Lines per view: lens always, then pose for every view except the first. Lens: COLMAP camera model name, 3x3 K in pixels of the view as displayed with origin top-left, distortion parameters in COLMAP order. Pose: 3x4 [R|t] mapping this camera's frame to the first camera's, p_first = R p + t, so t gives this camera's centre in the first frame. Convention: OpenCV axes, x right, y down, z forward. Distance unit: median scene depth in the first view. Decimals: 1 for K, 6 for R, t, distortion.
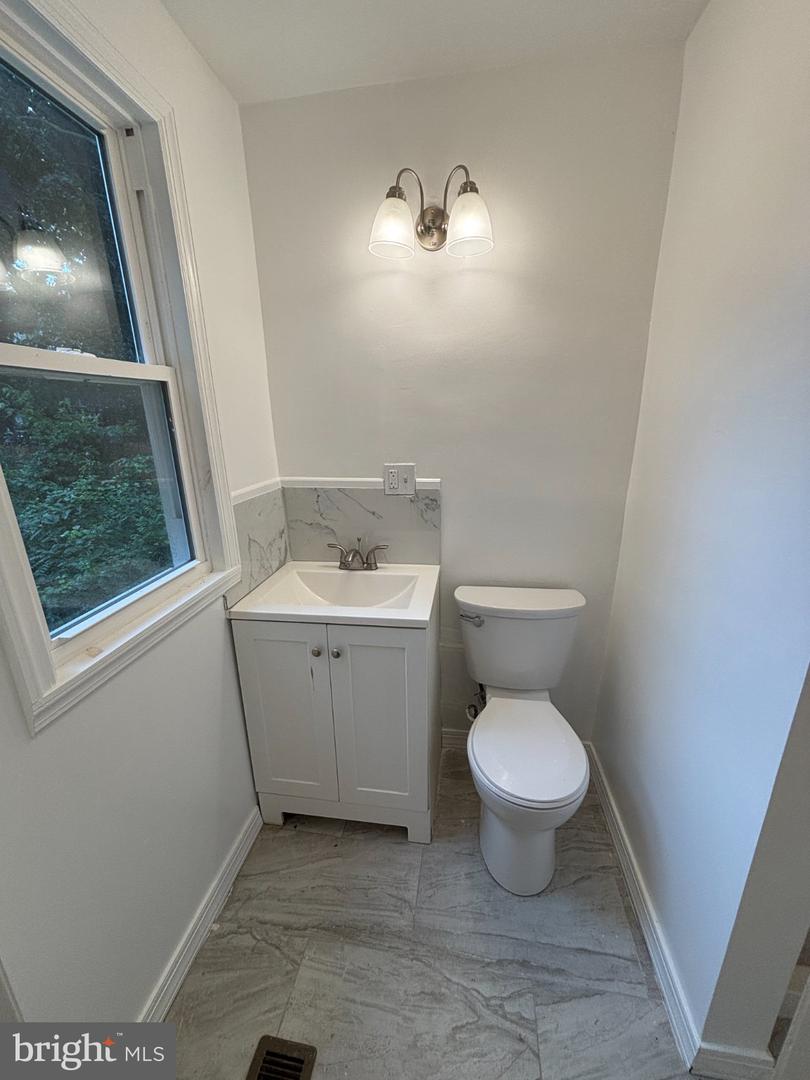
lens RADIAL K [[433.2, 0, 401.0], [0, 433.2, 541.0], [0, 0, 1]] dist [0.001091, 0.001576]
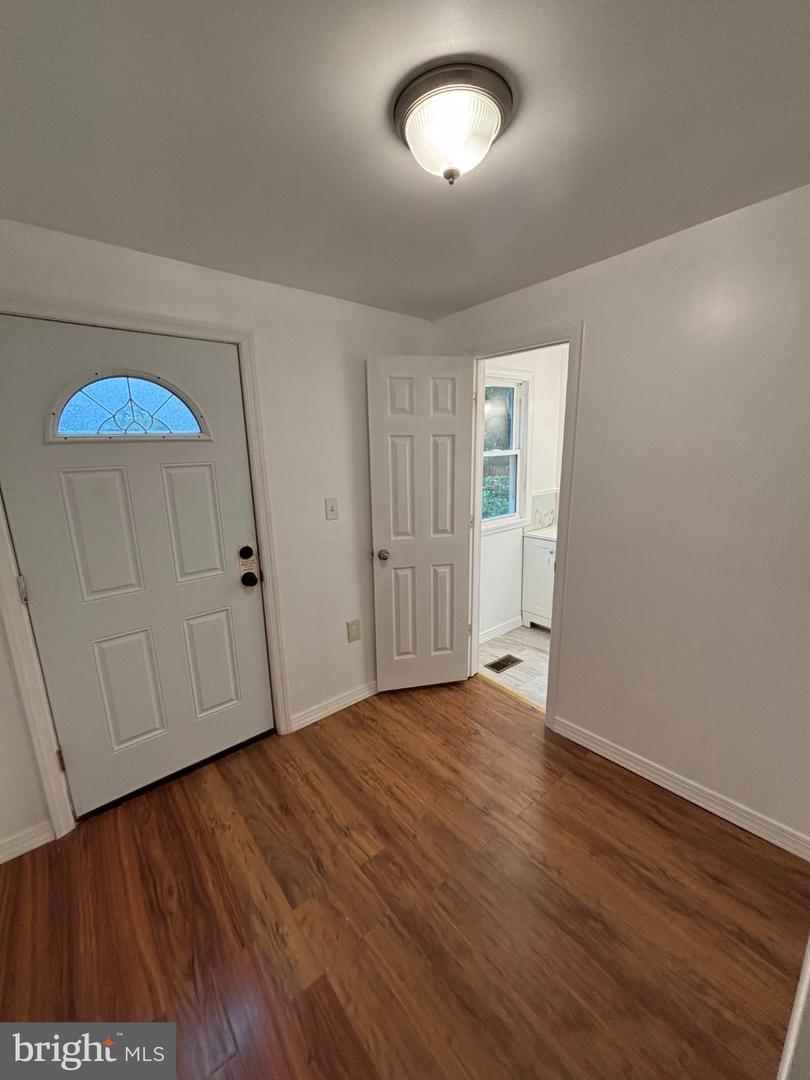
lens RADIAL K [[433.2, 0, 404.0], [0, 433.2, 539.0], [0, 0, 1]] dist [0.001091, 0.001576]
pose [[0.744895, 0.138470, -0.652654, 0.936113], [-0.174782, 0.984562, 0.009406, 0.332343], [0.643881, 0.107066, 0.757598, -1.763597]]
